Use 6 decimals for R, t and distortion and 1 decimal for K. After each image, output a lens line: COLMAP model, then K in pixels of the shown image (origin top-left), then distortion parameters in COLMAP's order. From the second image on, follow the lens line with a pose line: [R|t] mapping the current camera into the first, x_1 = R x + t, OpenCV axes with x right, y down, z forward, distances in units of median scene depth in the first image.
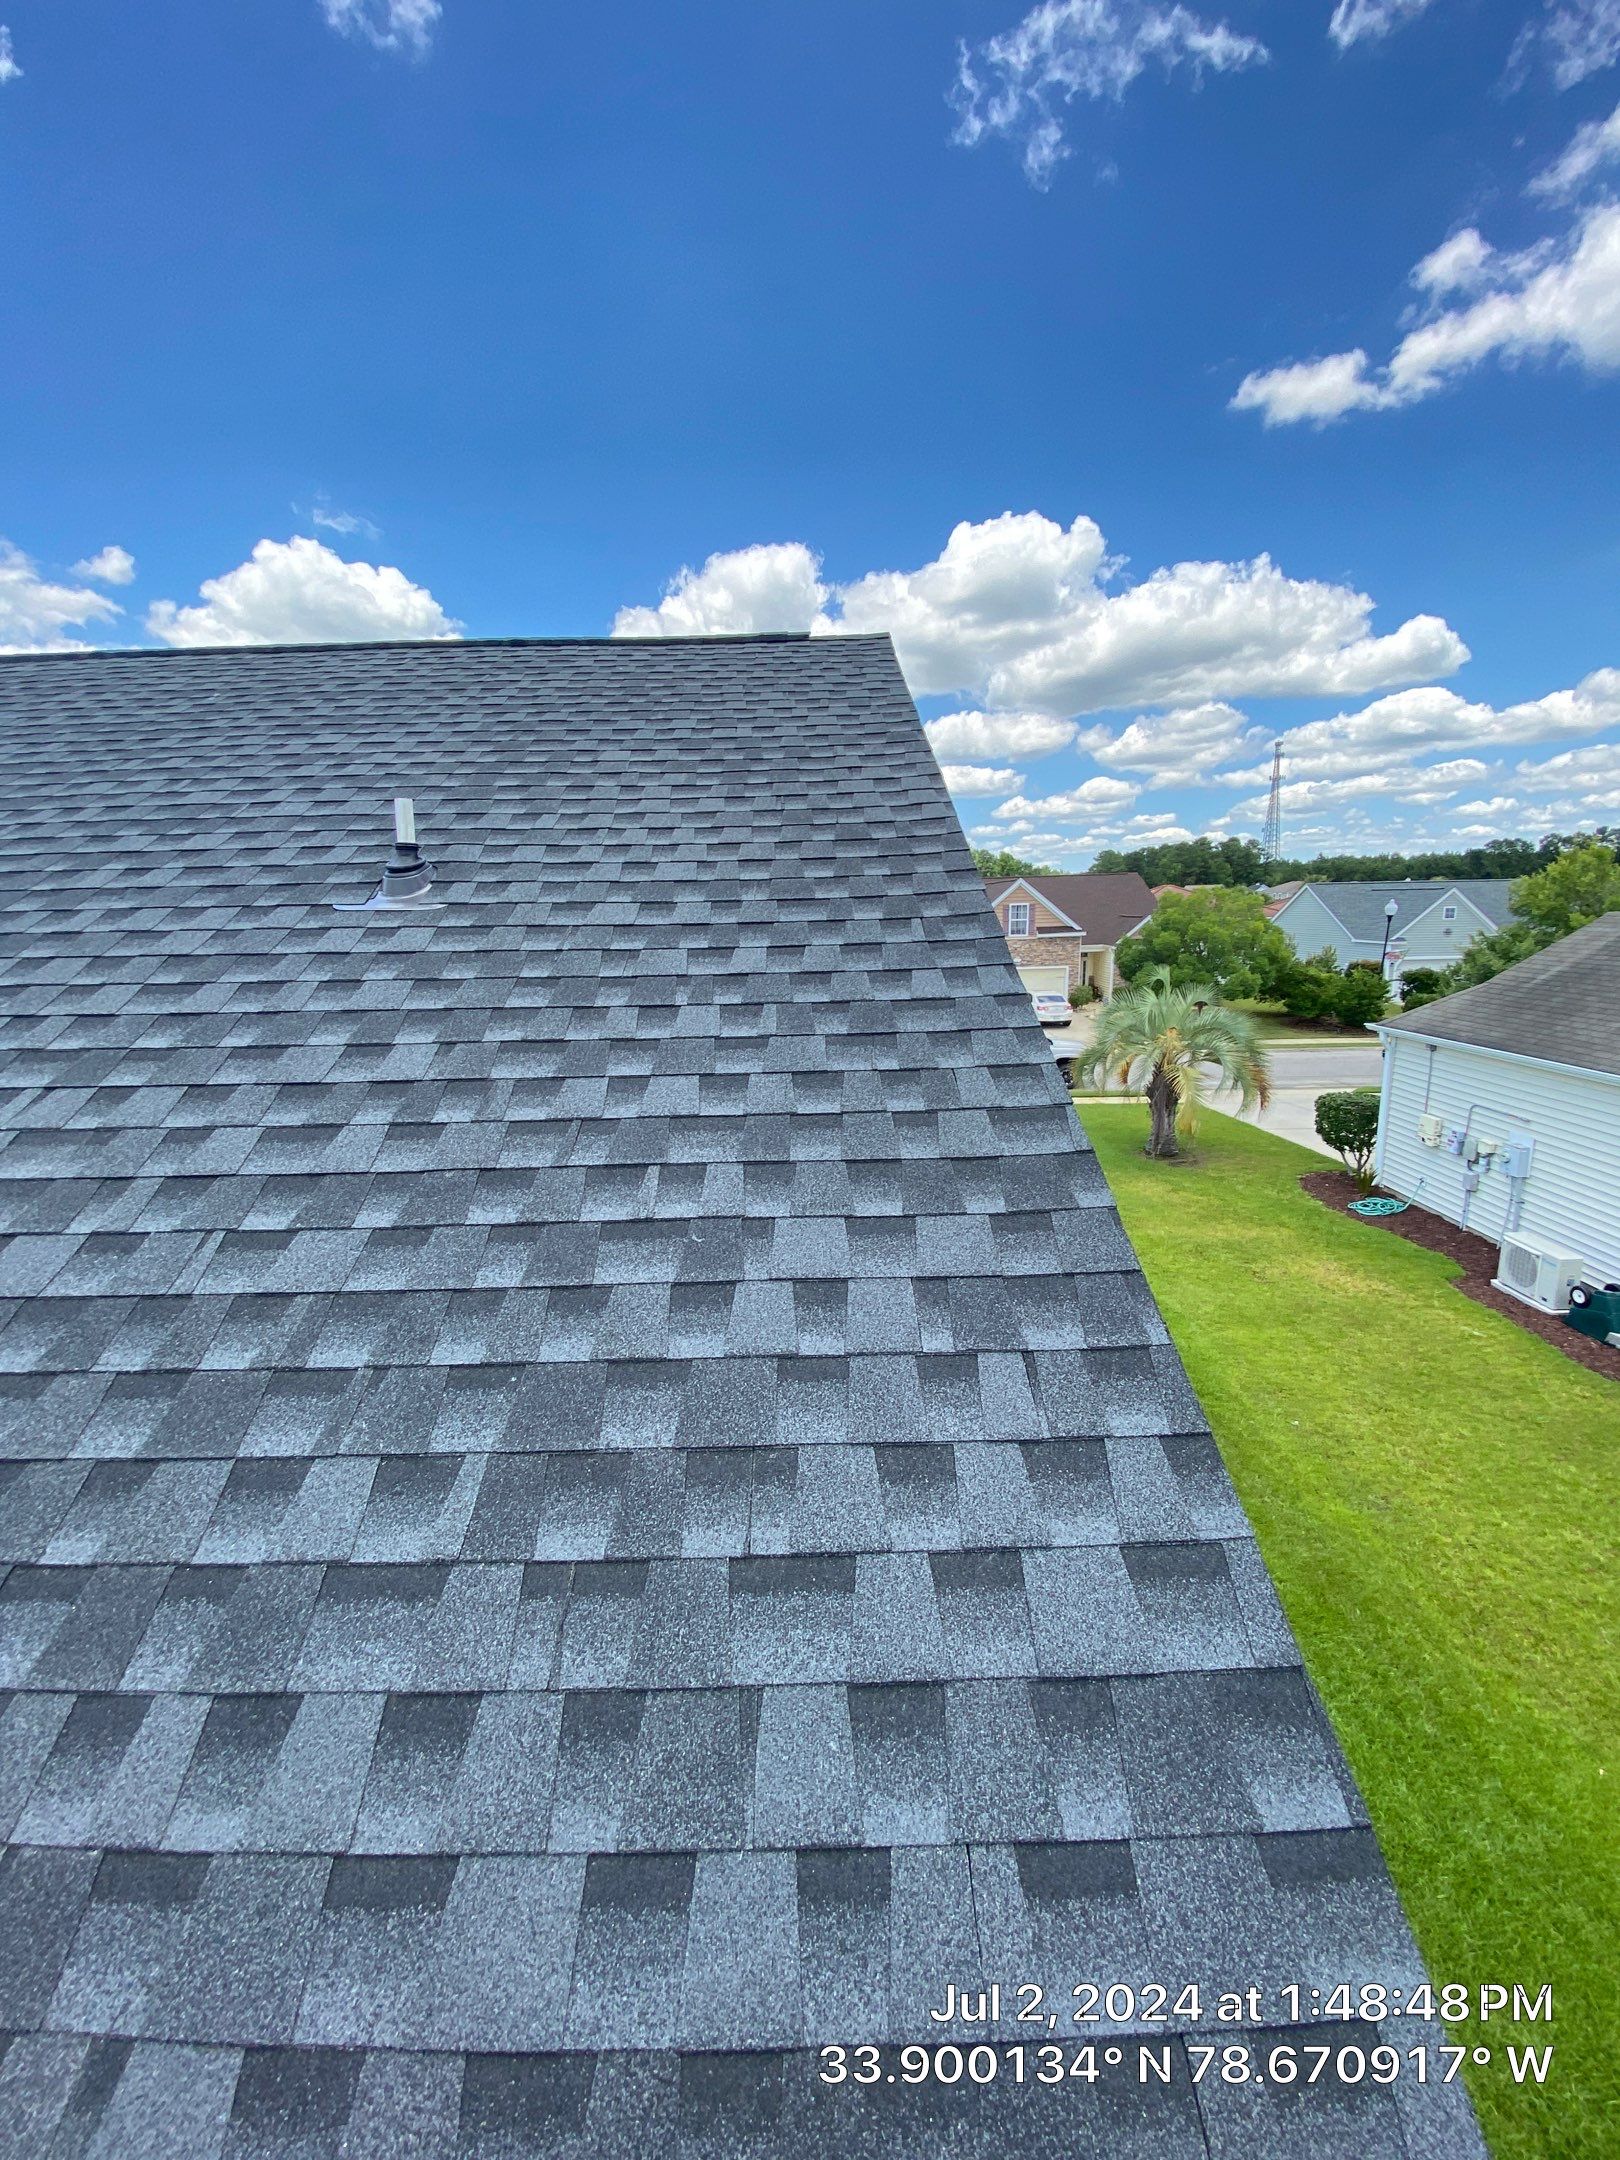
lens RADIAL K [[871.5, 0, 809.2], [0, 871.5, 1072.9], [0, 0, 1]] dist [0.010445, -0.016422]
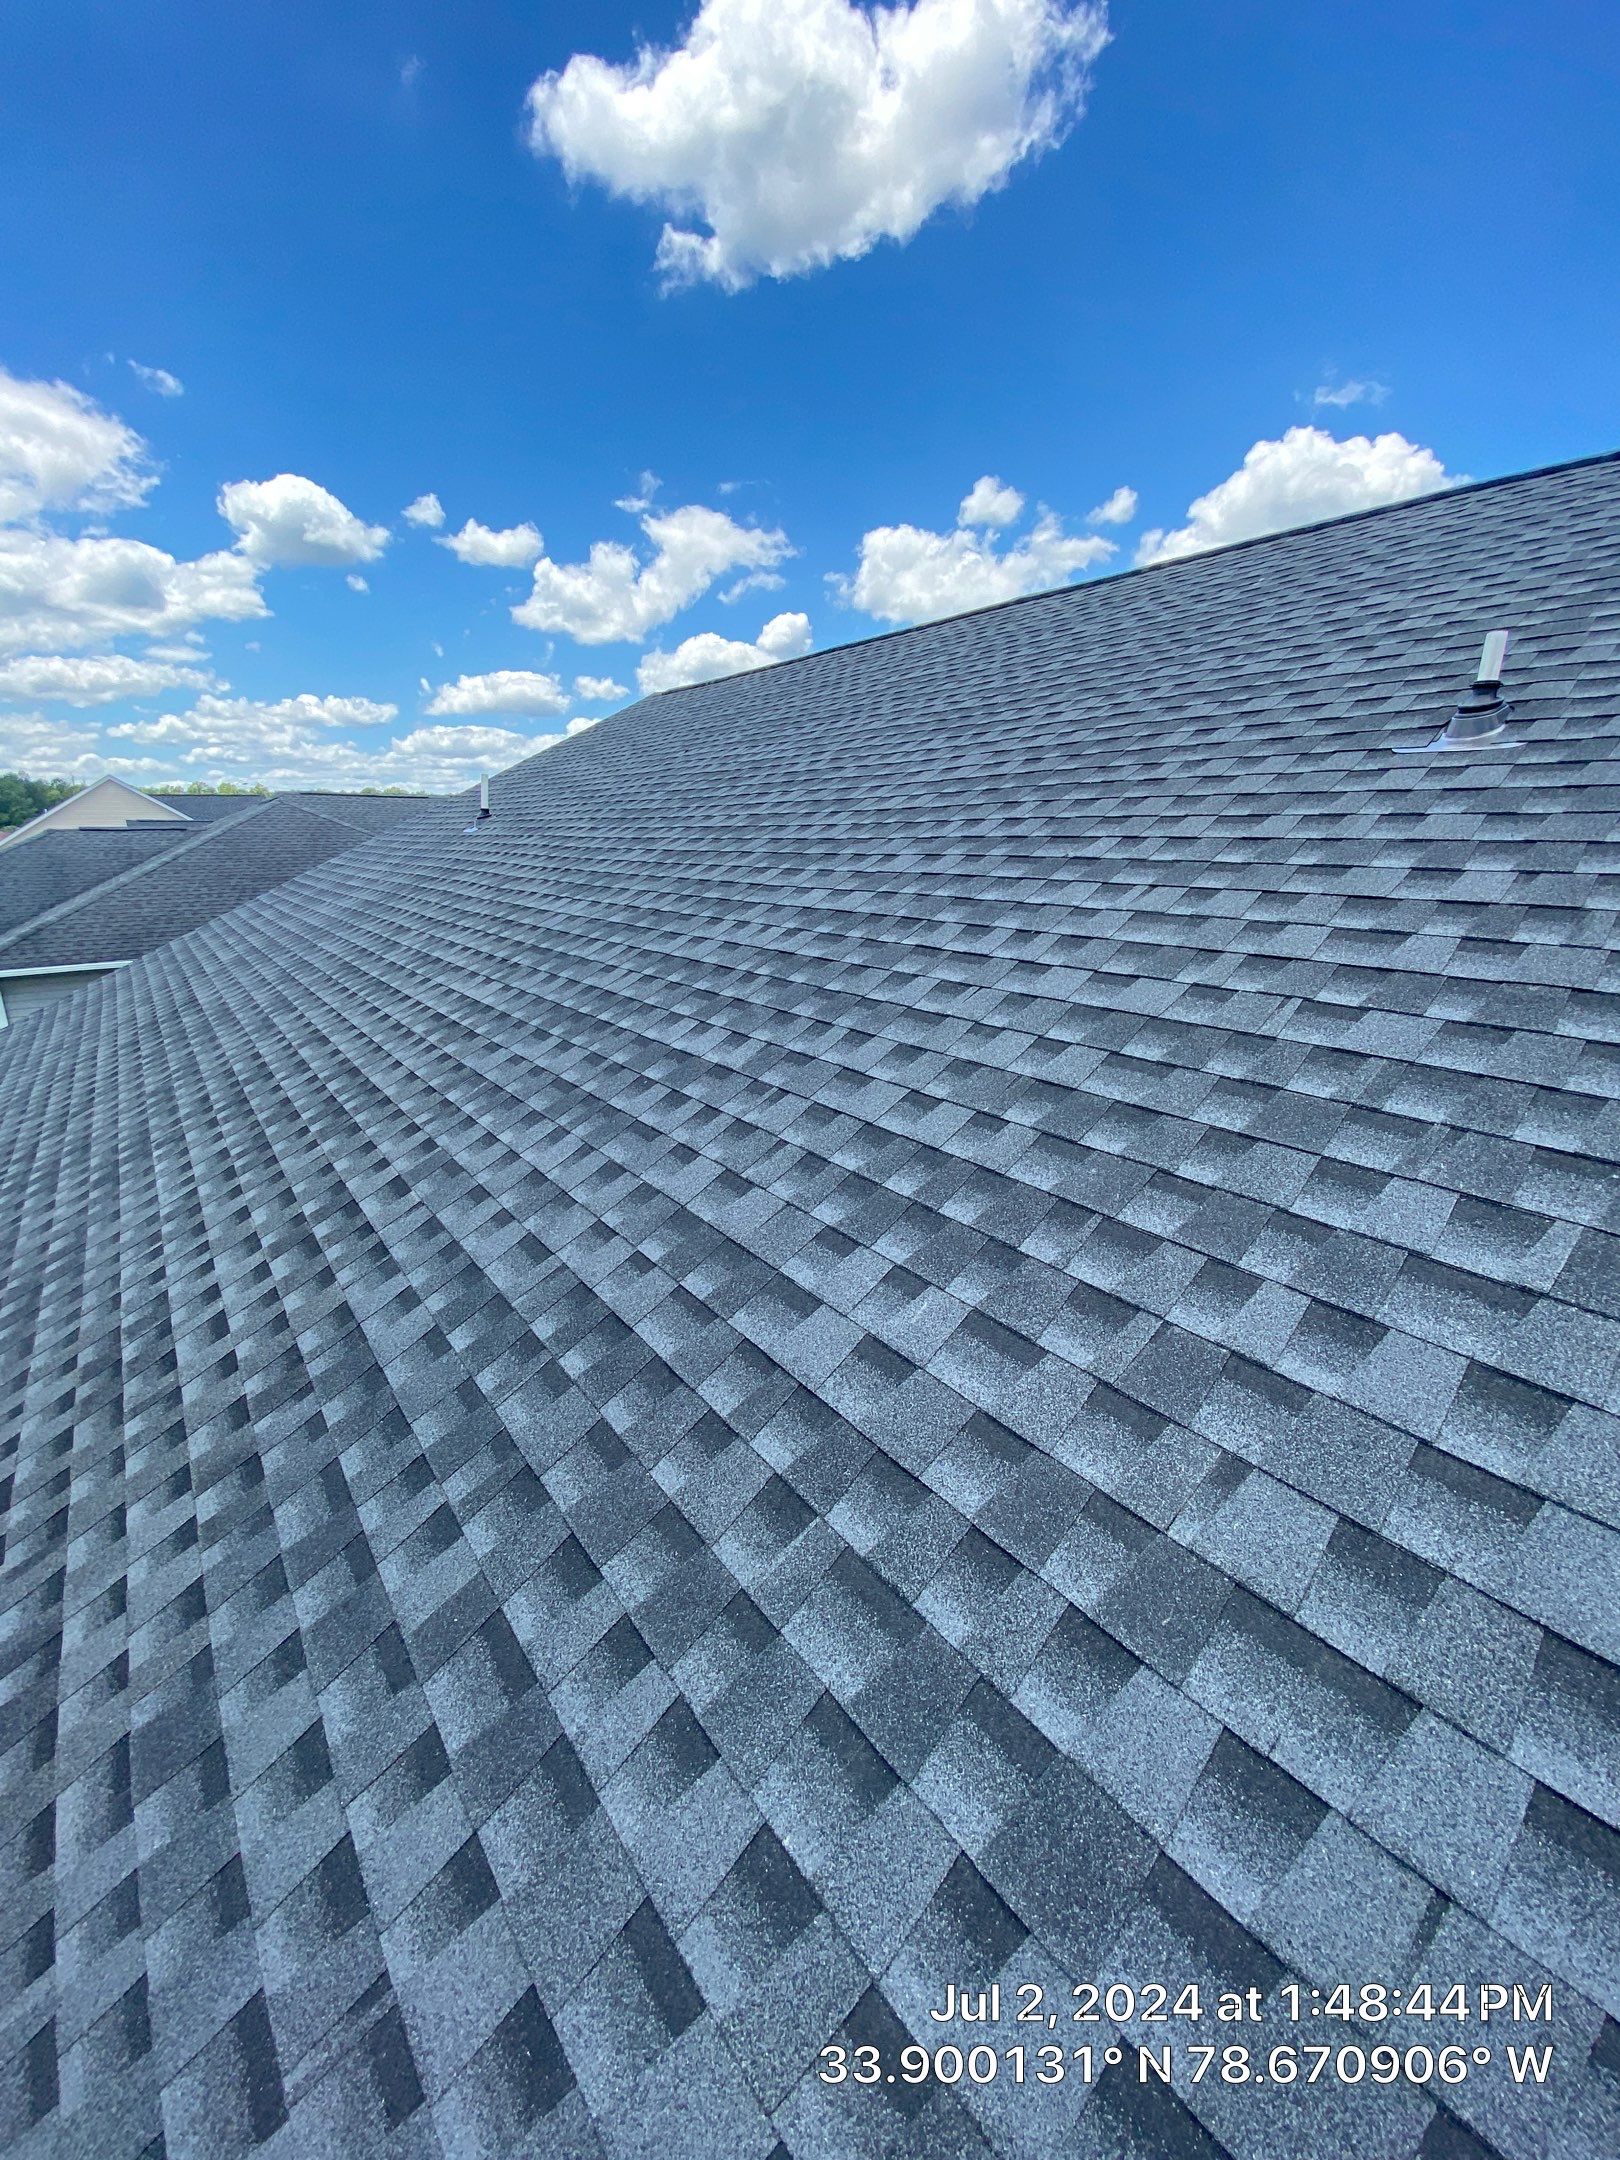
lens RADIAL K [[871.5, 0, 809.2], [0, 871.5, 1072.9], [0, 0, 1]] dist [0.010445, -0.016422]
pose [[0.602247, 0.232989, -0.763554, -0.143150], [-0.162196, 0.972225, 0.168731, 0.189643], [0.781659, 0.022228, 0.623310, -0.267779]]
